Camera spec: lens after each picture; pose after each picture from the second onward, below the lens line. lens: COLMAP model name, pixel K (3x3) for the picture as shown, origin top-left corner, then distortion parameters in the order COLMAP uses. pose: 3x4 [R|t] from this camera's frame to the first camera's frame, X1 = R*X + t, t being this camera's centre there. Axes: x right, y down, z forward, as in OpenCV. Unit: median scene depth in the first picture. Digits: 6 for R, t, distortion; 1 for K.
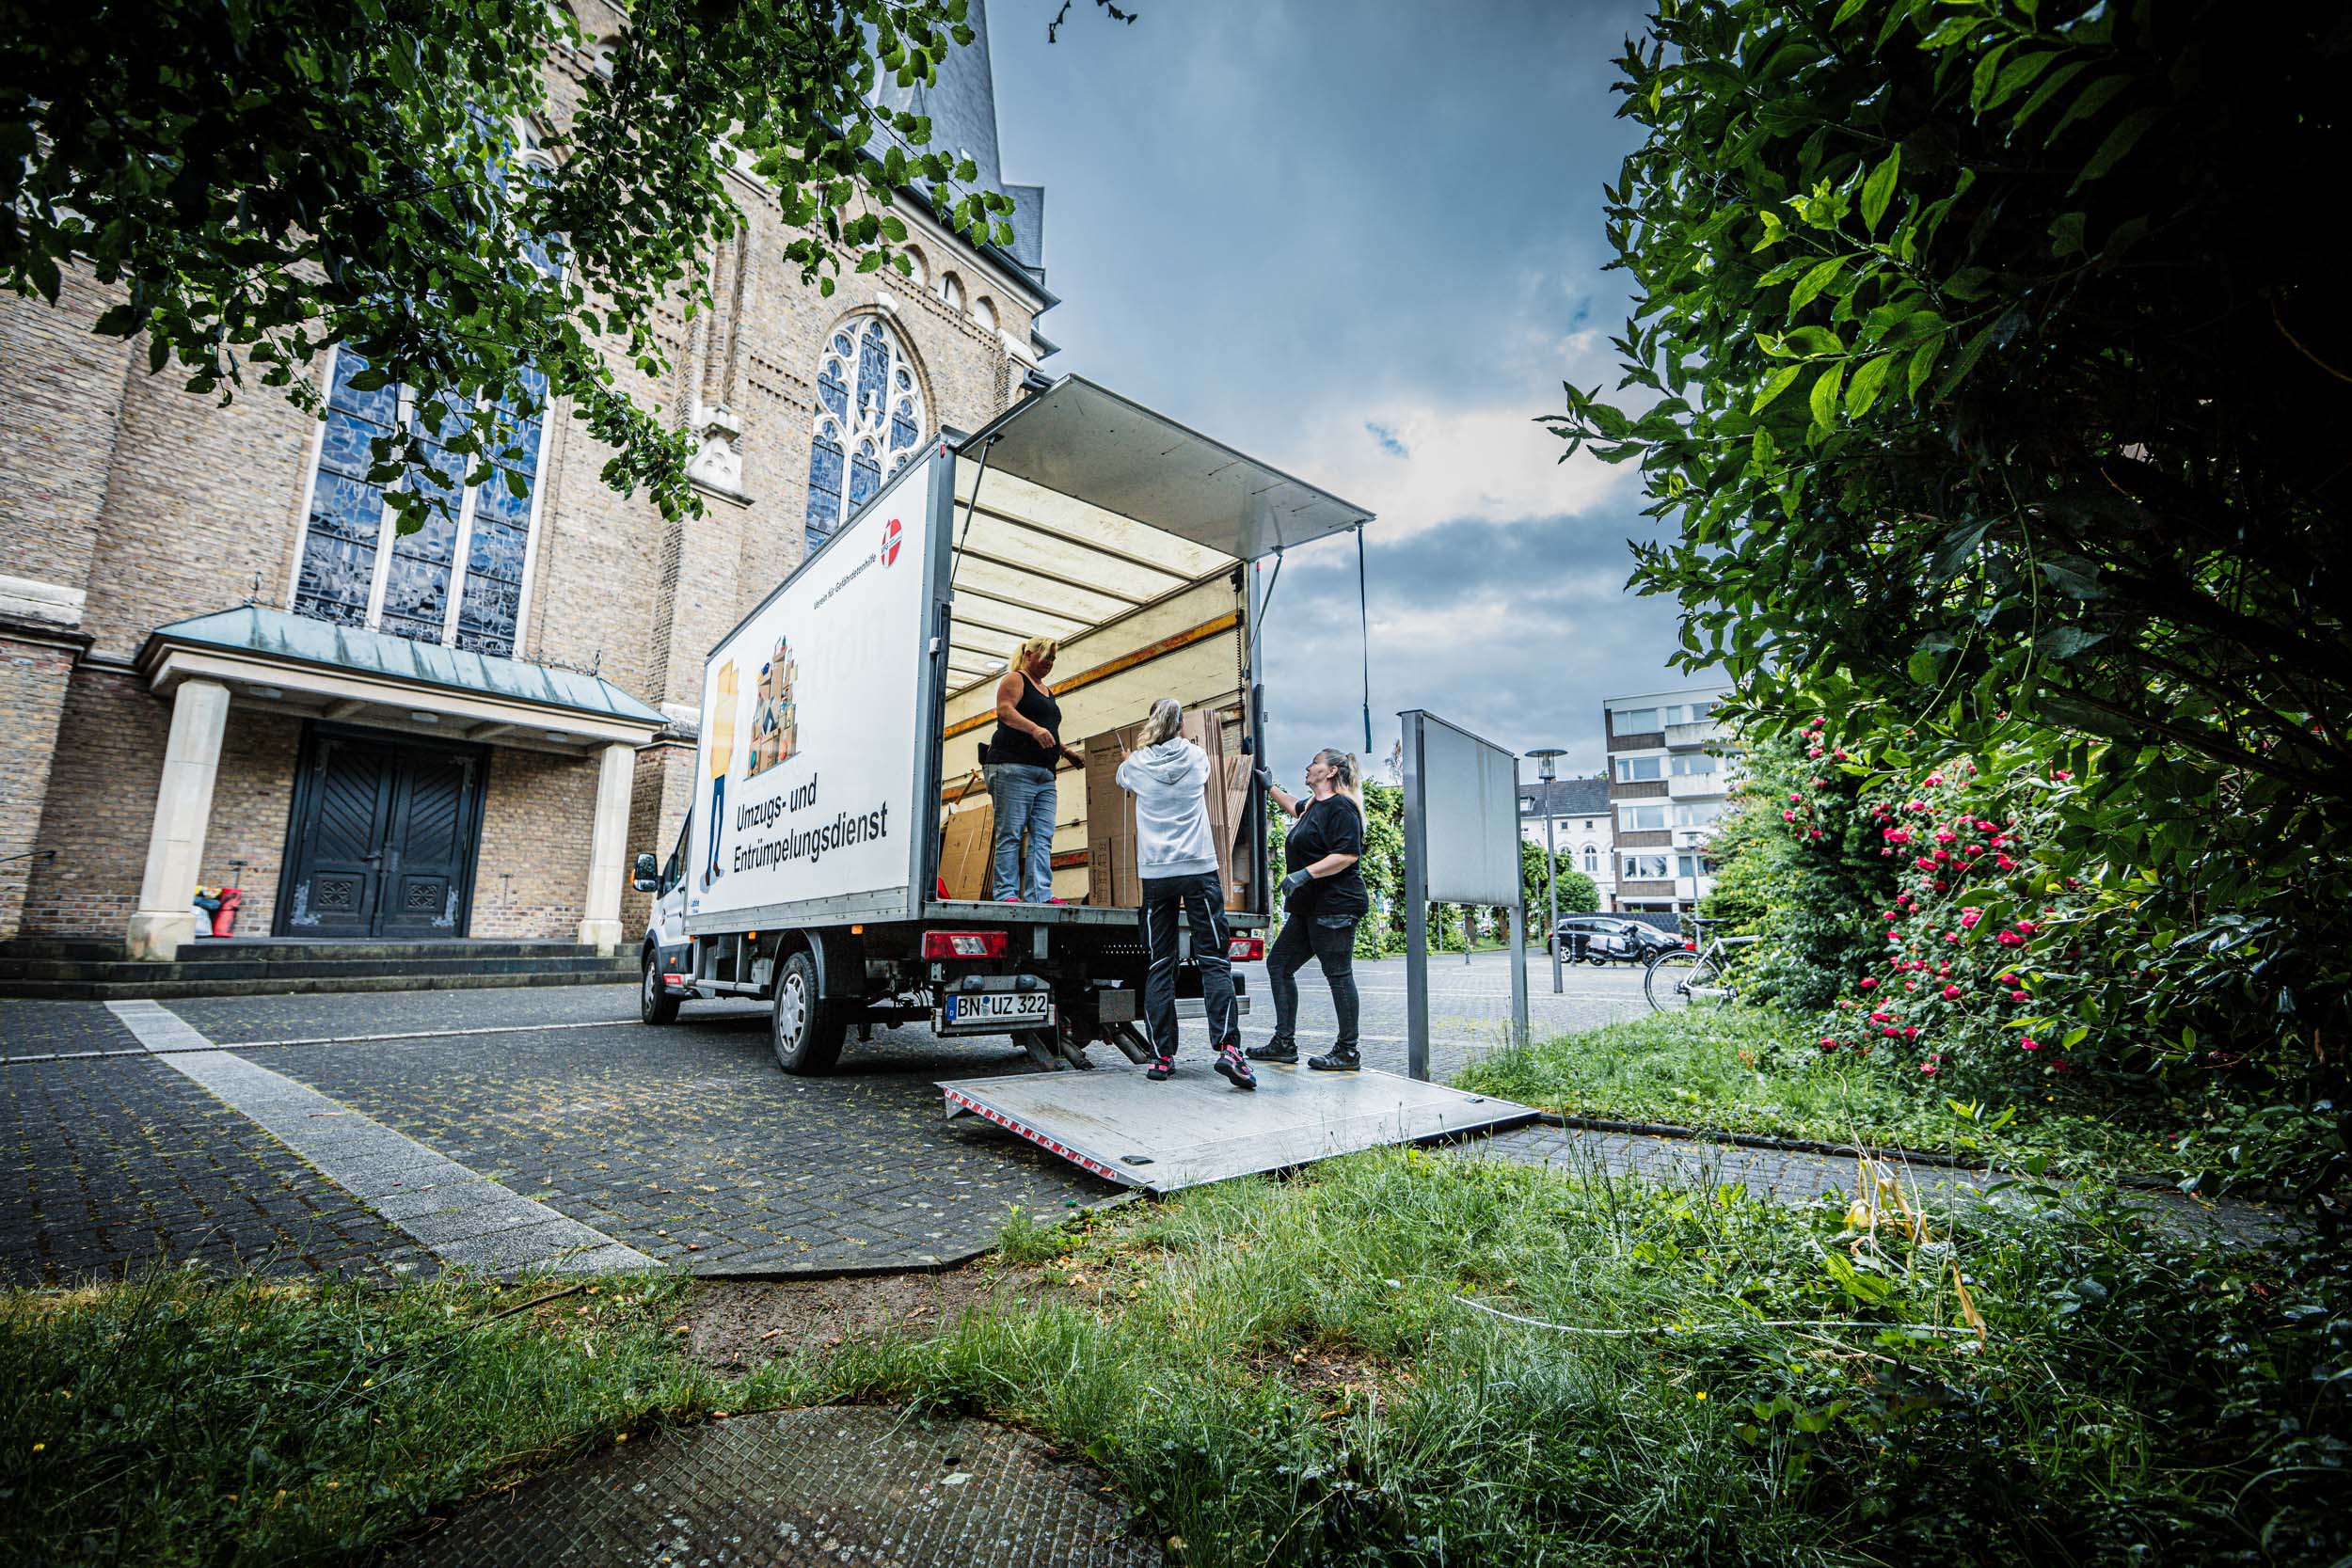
lens RADIAL K [[946.5, 0, 1176.0], [0, 946.5, 784.0], [0, 0, 1]] dist [-0.001167, -0.000244]
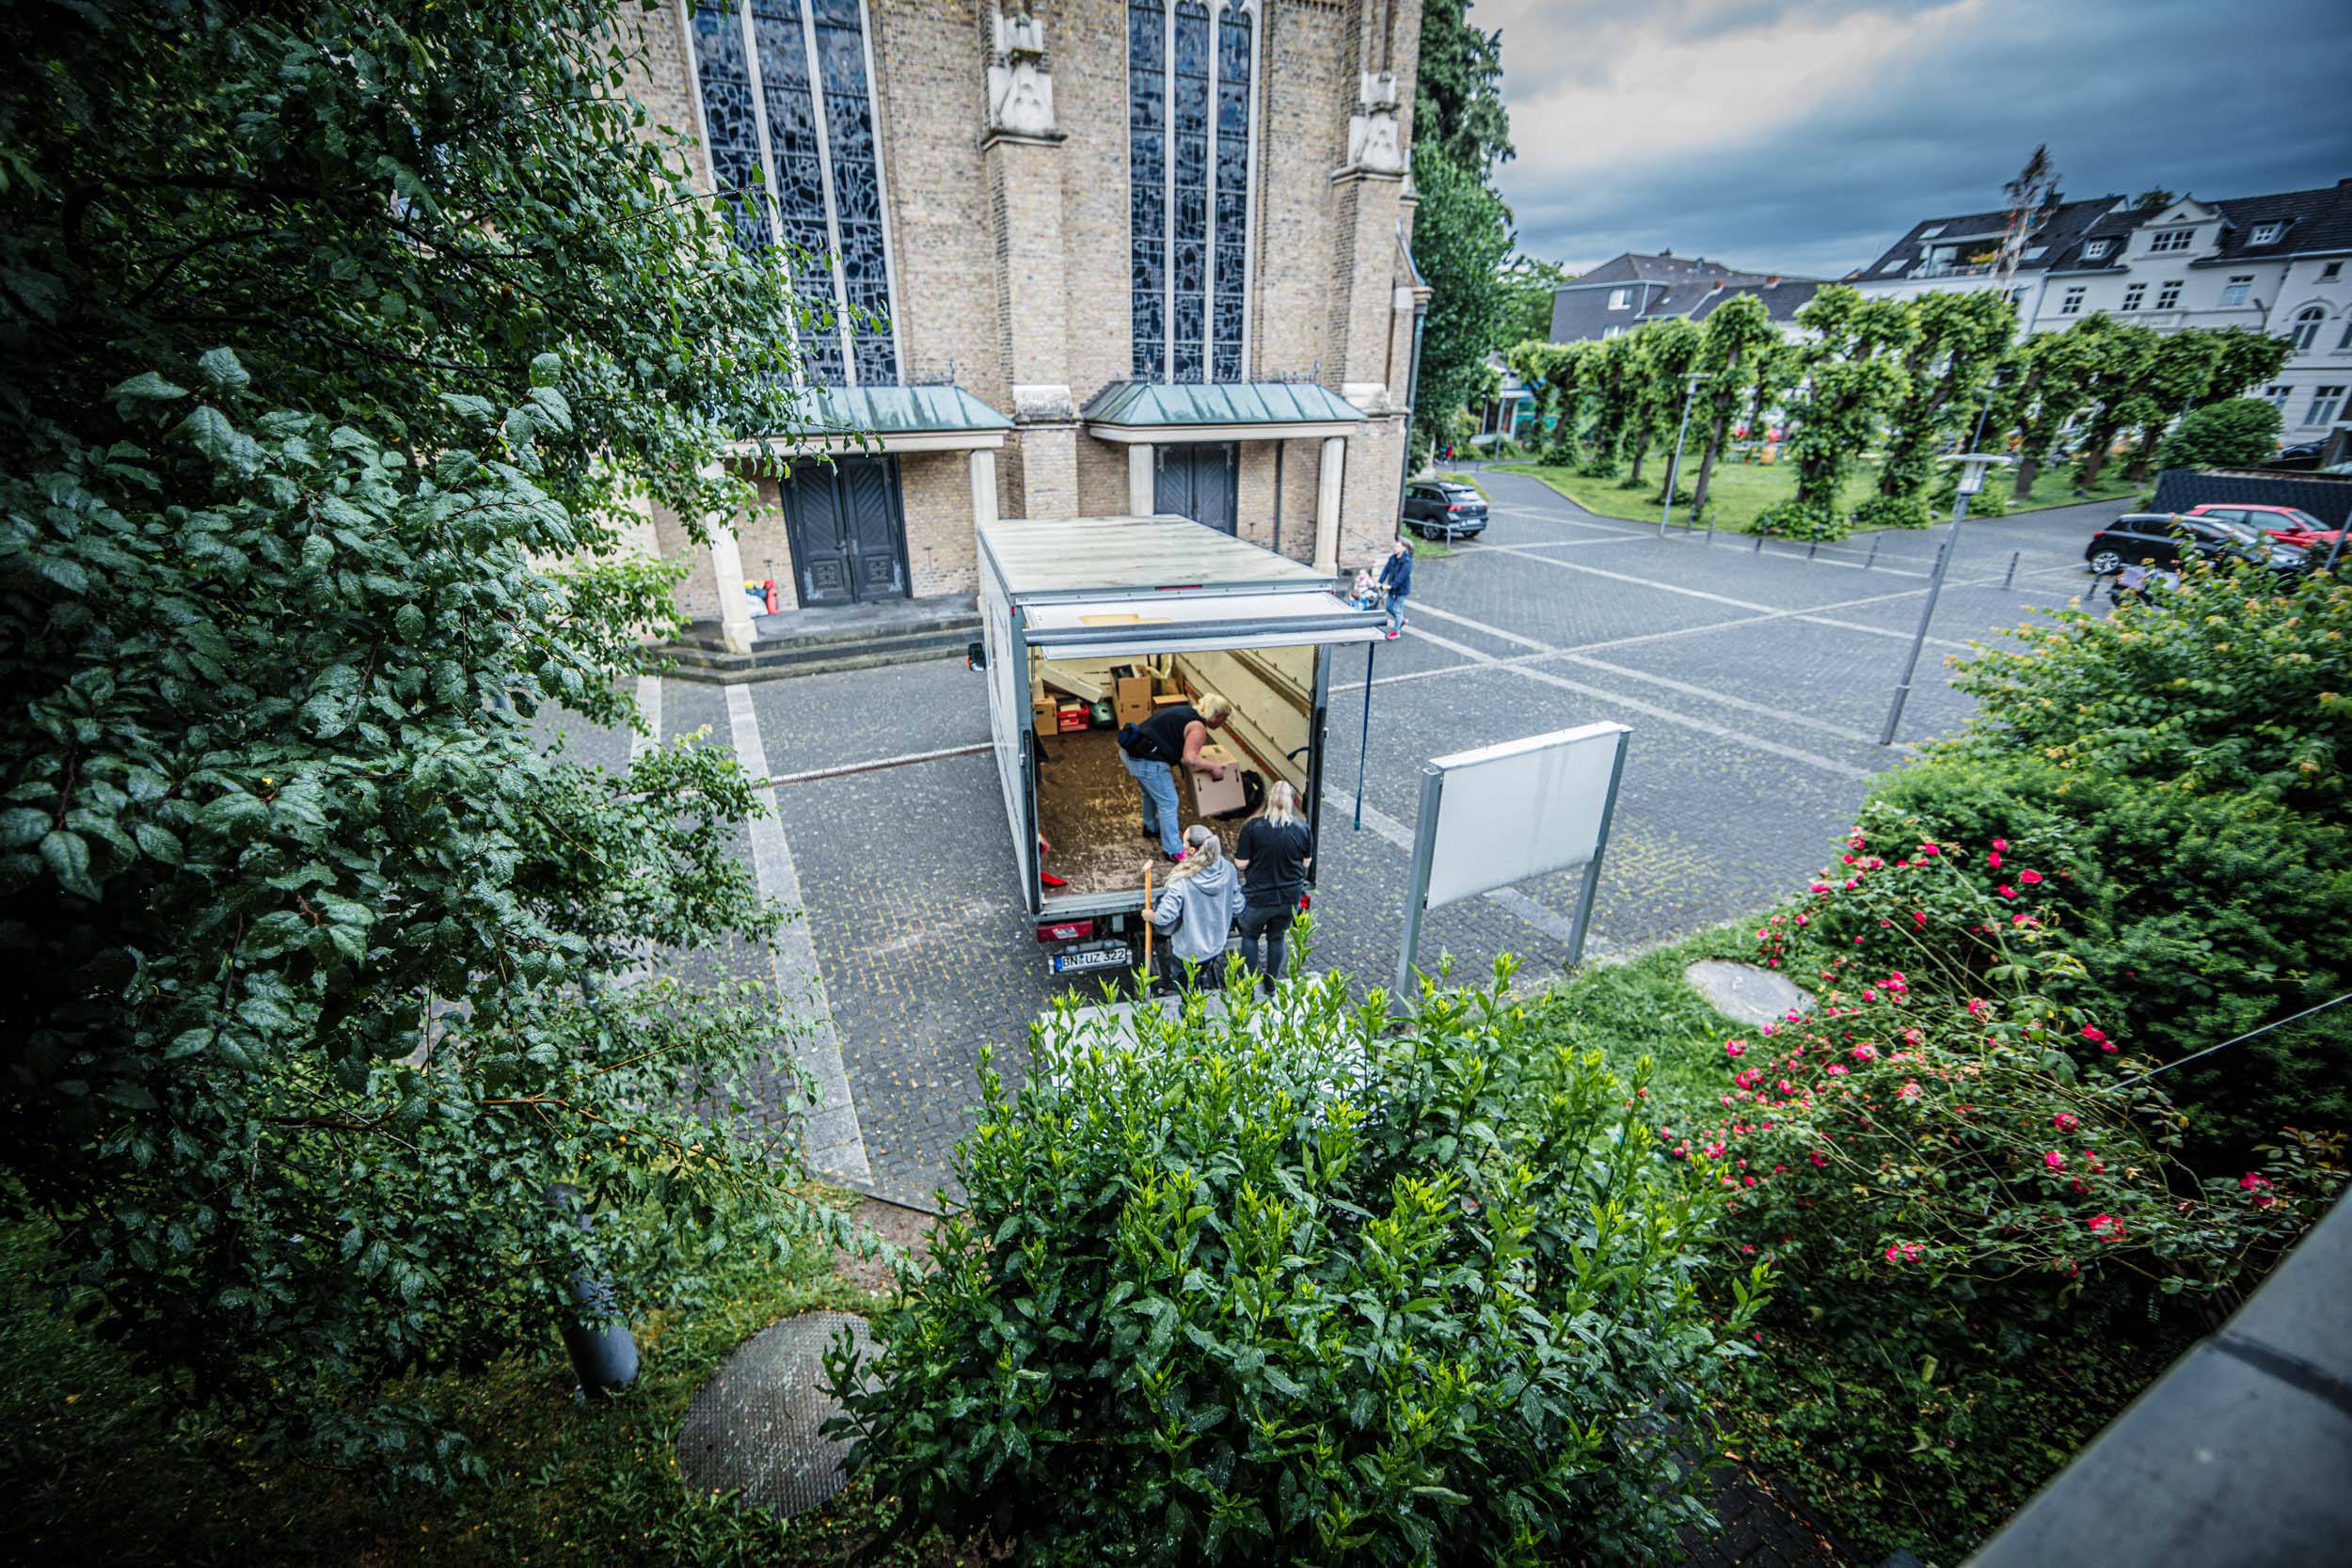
lens RADIAL K [[946.5, 0, 1176.0], [0, 946.5, 784.0], [0, 0, 1]] dist [-0.001167, -0.000244]
pose [[0.905026, 0.158838, -0.394587, 0.193490], [0.072879, 0.856040, 0.511747, -0.302744], [0.419066, -0.491901, 0.763162, -0.017039]]
